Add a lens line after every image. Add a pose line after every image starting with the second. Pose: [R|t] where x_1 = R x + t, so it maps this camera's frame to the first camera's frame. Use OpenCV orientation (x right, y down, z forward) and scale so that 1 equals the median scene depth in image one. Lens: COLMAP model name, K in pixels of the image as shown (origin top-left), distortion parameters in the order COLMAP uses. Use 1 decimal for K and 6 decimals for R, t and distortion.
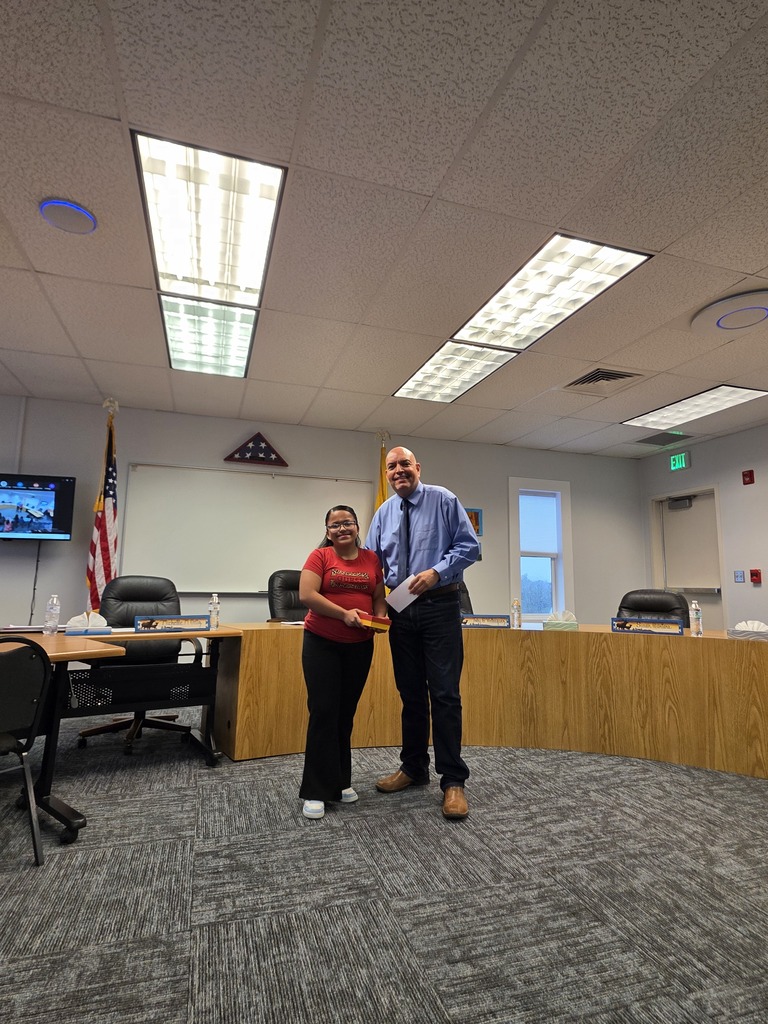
lens RADIAL K [[546.0, 0, 384.0], [0, 546.0, 504.5], [0, 0, 1]] dist [0.001967, 0.001443]
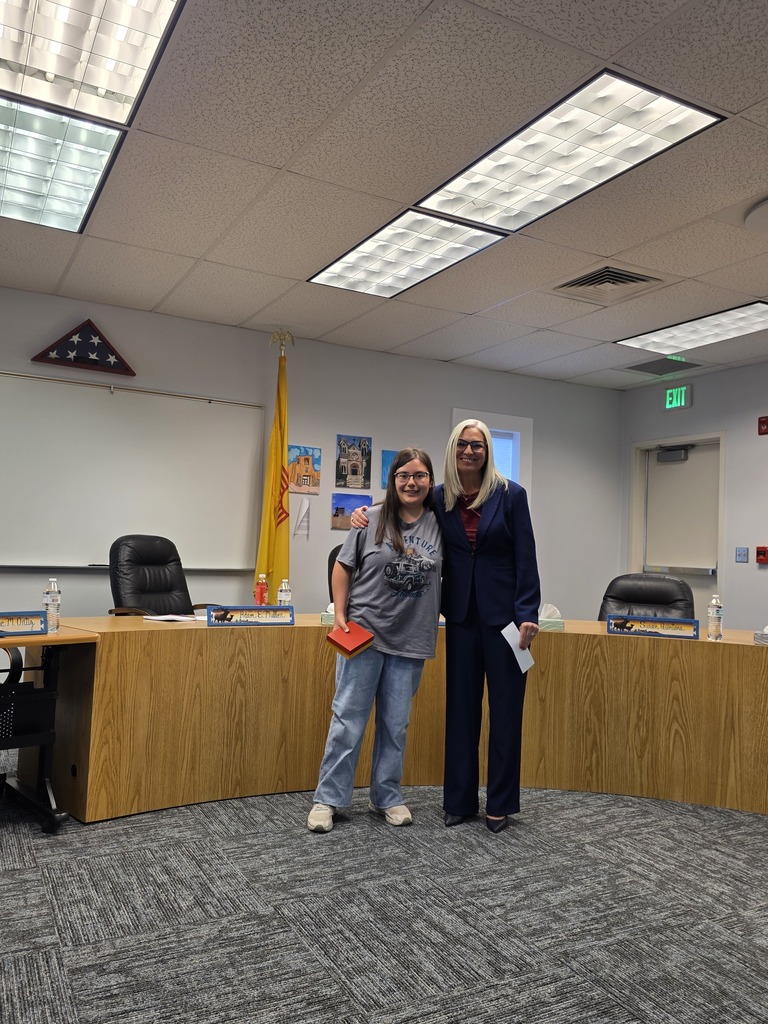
lens RADIAL K [[781.3, 0, 372.6], [0, 781.3, 513.8], [0, 0, 1]] dist [0.063359, -0.062741]
pose [[0.983714, 0.026884, 0.177718, -0.113143], [-0.045841, 0.993579, 0.103442, -0.031551], [-0.173796, -0.109904, 0.978630, 0.020875]]
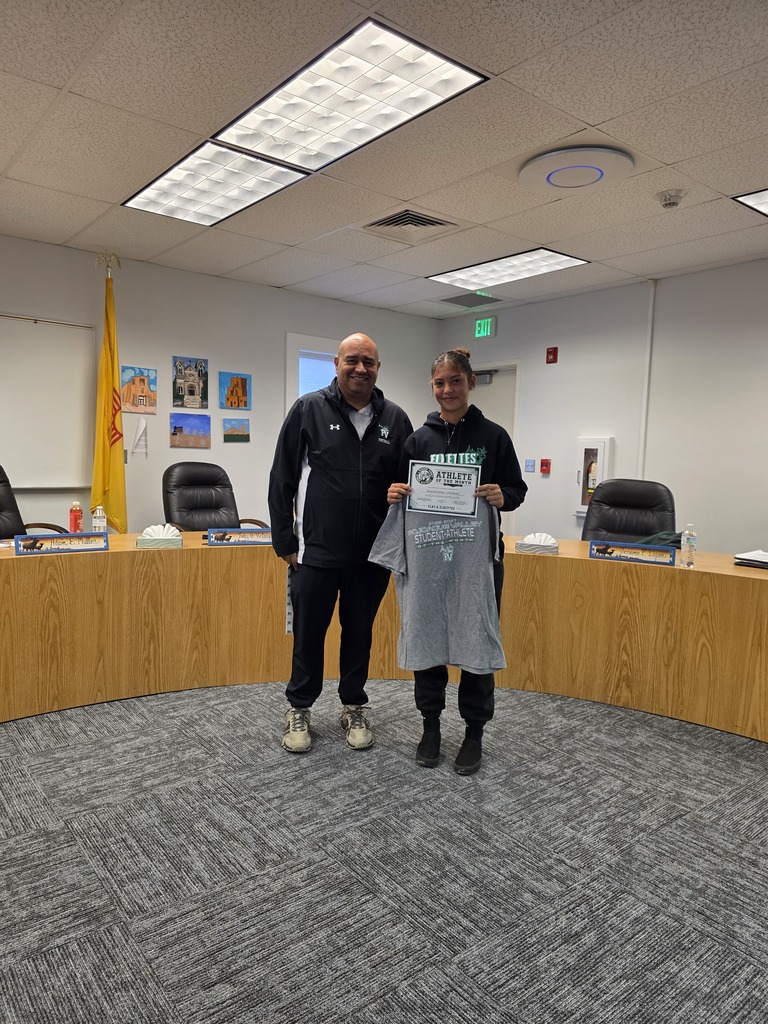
lens RADIAL K [[690.6, 0, 374.8], [0, 690.6, 503.3], [0, 0, 1]] dist [0.047834, -0.038996]
pose [[0.936186, -0.016181, 0.351131, -0.001950], [-0.064269, 0.974220, 0.216251, -0.076941], [-0.345578, -0.225018, 0.911012, 0.041335]]
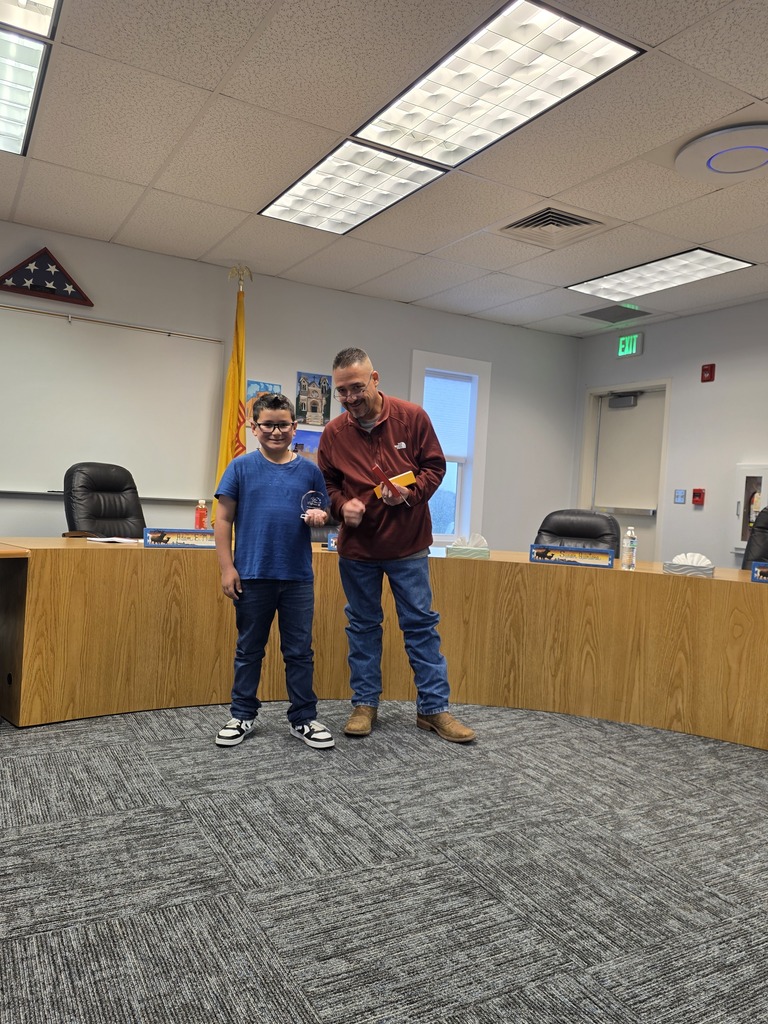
lens RADIAL K [[747.0, 0, 380.3], [0, 747.0, 511.8], [0, 0, 1]] dist [0.062511, -0.061100]
pose [[0.978644, 0.034375, 0.202667, -0.022395], [-0.069796, 0.982914, 0.170317, -0.010139], [-0.193350, -0.180825, 0.964323, 0.005414]]
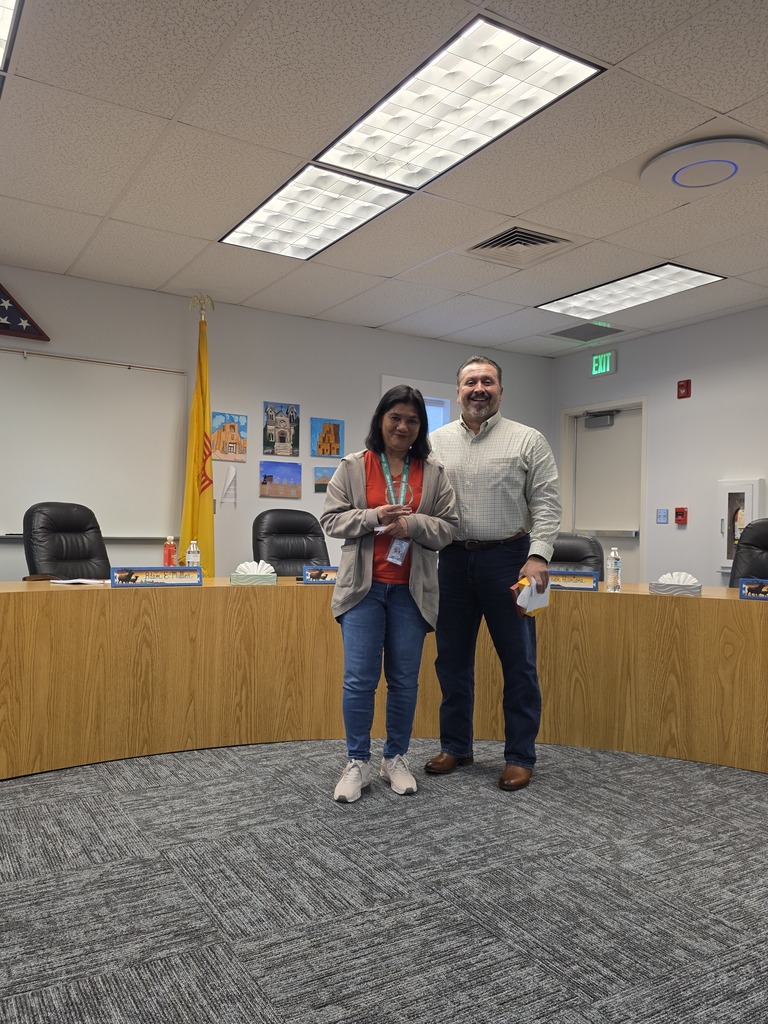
lens RADIAL K [[781.3, 0, 368.7], [0, 781.3, 516.9], [0, 0, 1]] dist [0.063359, -0.062741]
pose [[0.974776, 0.006078, 0.223104, -0.031640], [-0.036613, 0.990441, 0.132989, -0.005075], [-0.220163, -0.137803, 0.965680, -0.007160]]
